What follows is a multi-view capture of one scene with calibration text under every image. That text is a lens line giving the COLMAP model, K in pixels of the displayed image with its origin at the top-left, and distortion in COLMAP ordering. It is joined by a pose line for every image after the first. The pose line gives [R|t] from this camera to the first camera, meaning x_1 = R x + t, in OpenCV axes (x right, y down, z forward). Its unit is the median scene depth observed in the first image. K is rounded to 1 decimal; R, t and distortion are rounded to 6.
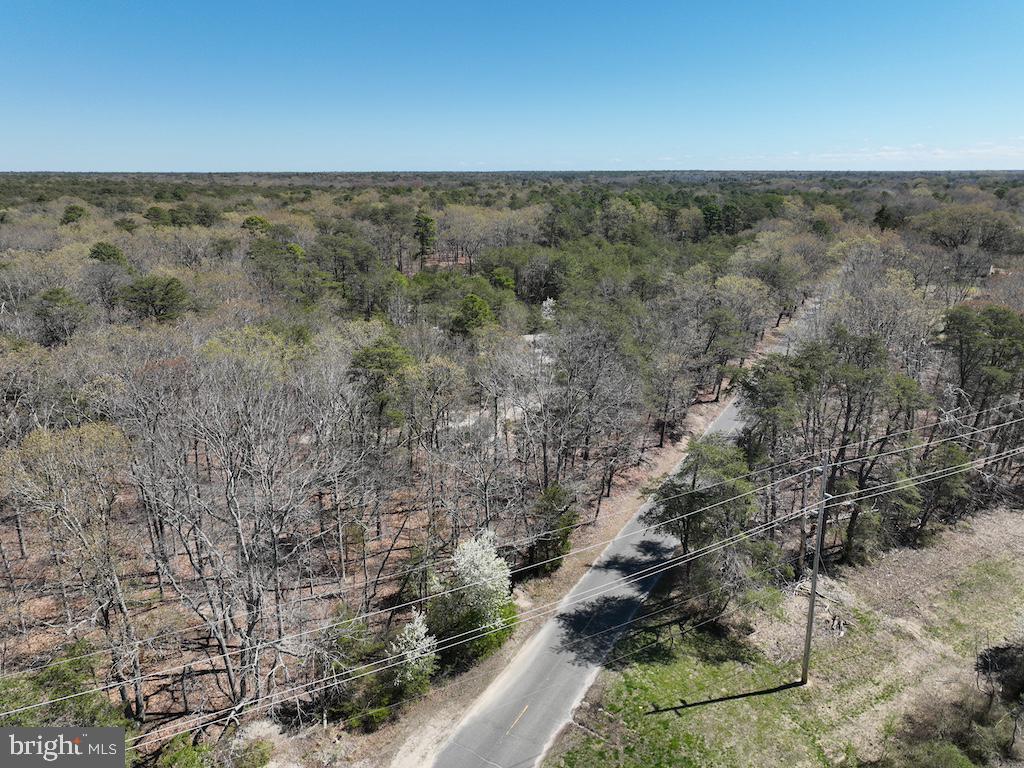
lens RADIAL K [[720.4, 0, 514.7], [0, 720.4, 377.6], [0, 0, 1]] dist [-0.004935, 0.022505]
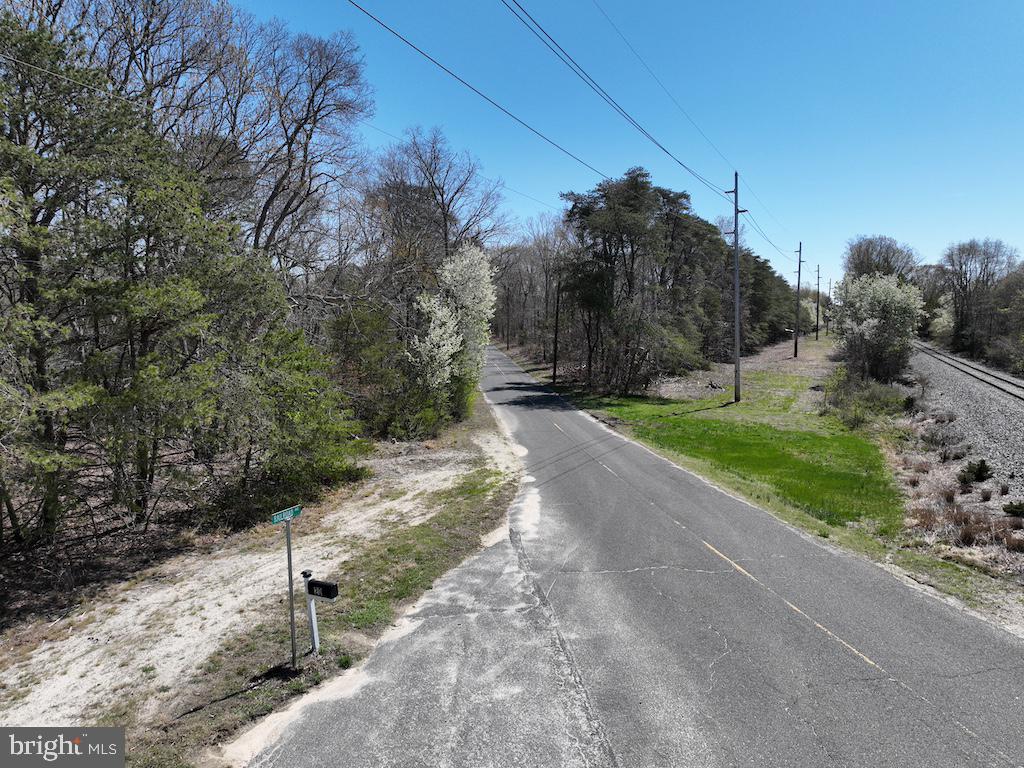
lens RADIAL K [[720.4, 0, 515.1], [0, 720.4, 390.0], [0, 0, 1]] dist [-0.004935, 0.022505]
pose [[0.821264, -0.058220, 0.567571, -0.432040], [0.161501, 0.977817, -0.133386, 0.446632], [-0.547214, 0.201209, 0.812448, 0.272689]]
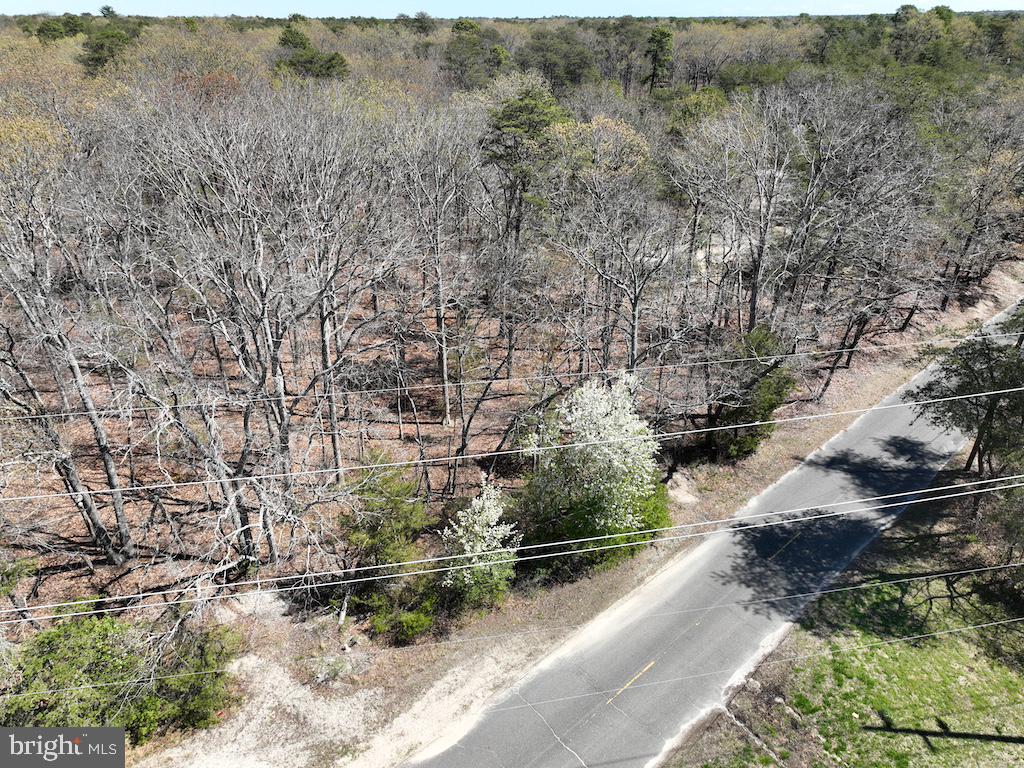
lens RADIAL K [[720.4, 0, 514.6], [0, 720.4, 383.1], [0, 0, 1]] dist [-0.004935, 0.022505]
pose [[0.948203, 0.138578, -0.285846, 0.040807], [-0.082413, 0.976334, 0.199948, 0.098019], [0.306790, -0.166034, 0.937184, 0.370992]]
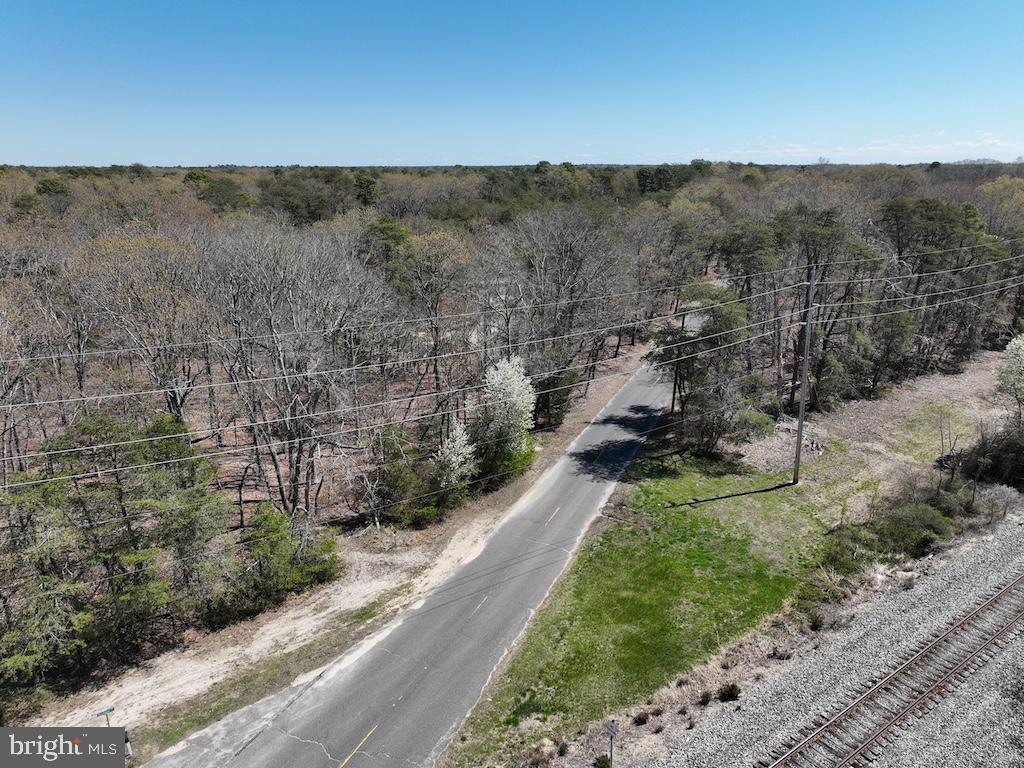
lens RADIAL K [[720.4, 0, 514.9], [0, 720.4, 378.9], [0, 0, 1]] dist [-0.004935, 0.022505]
pose [[0.994074, -0.033725, 0.103339, -0.132943], [0.032973, 0.999416, 0.008976, 0.210725], [-0.103581, -0.005515, 0.994606, -0.071058]]
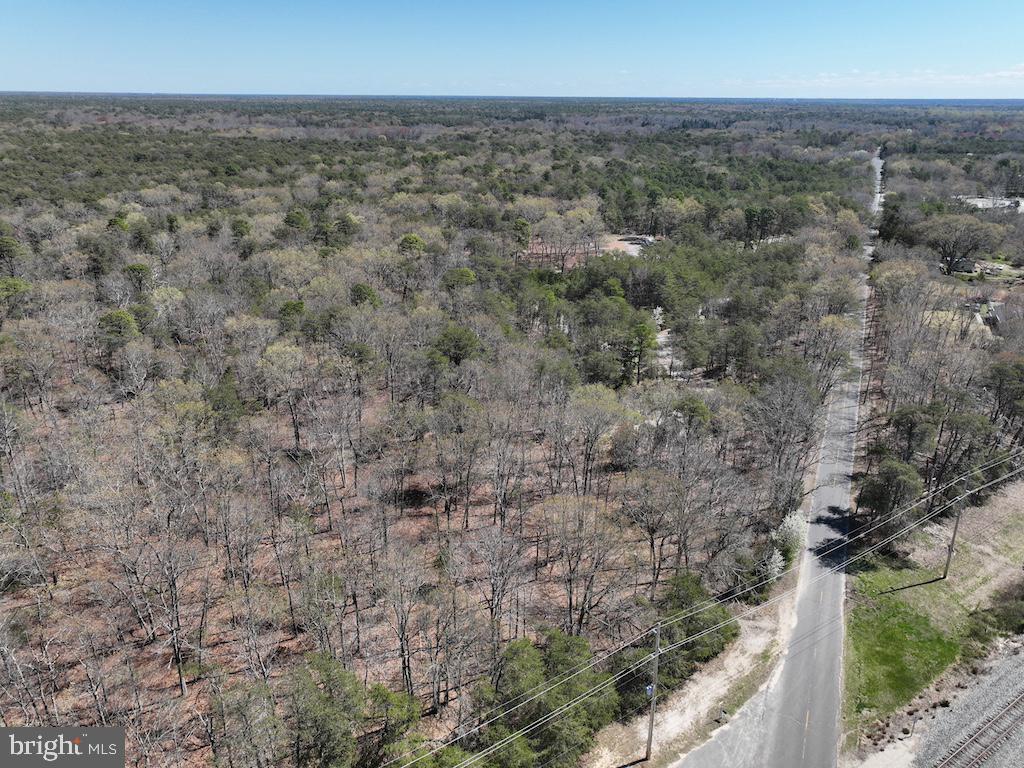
lens RADIAL K [[720.4, 0, 518.7], [0, 720.4, 380.4], [0, 0, 1]] dist [-0.004935, 0.022505]
pose [[0.997754, -0.013809, 0.065551, -0.846614], [0.007365, 0.995204, 0.097542, -0.313933], [-0.066584, -0.096840, 0.993070, -0.822876]]
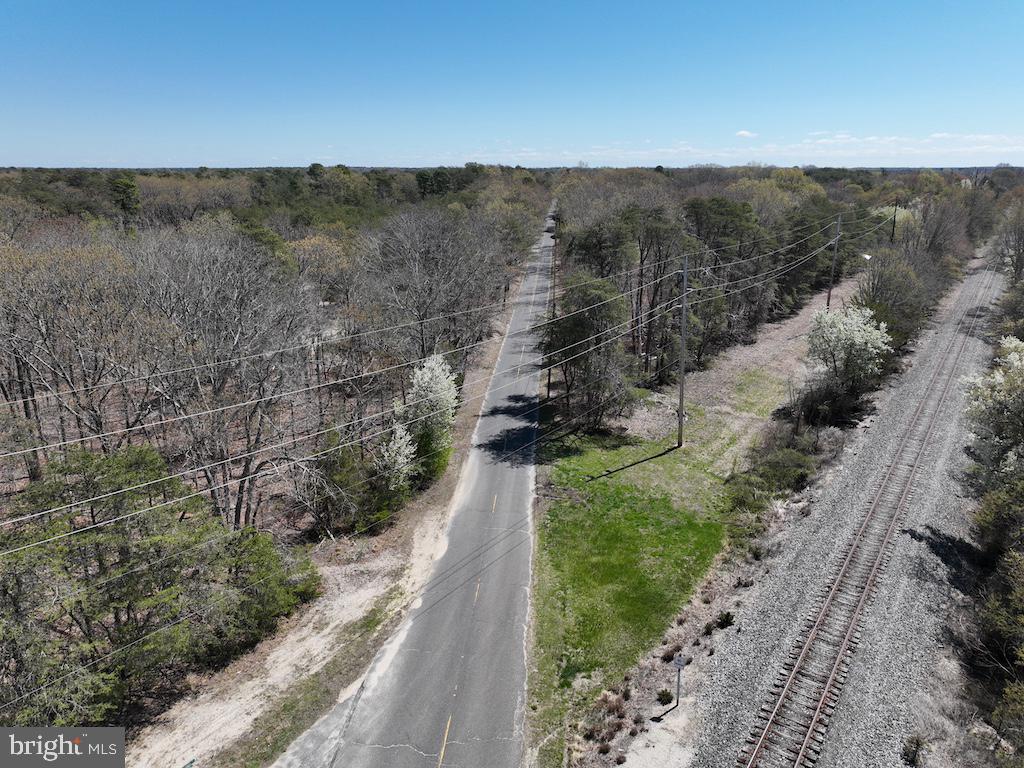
lens RADIAL K [[720.4, 0, 514.1], [0, 720.4, 377.6], [0, 0, 1]] dist [-0.004935, 0.022505]
pose [[0.902511, -0.121299, 0.413231, -0.347775], [0.120030, 0.992343, 0.029140, 0.204306], [-0.413602, 0.023301, 0.910160, -0.052107]]
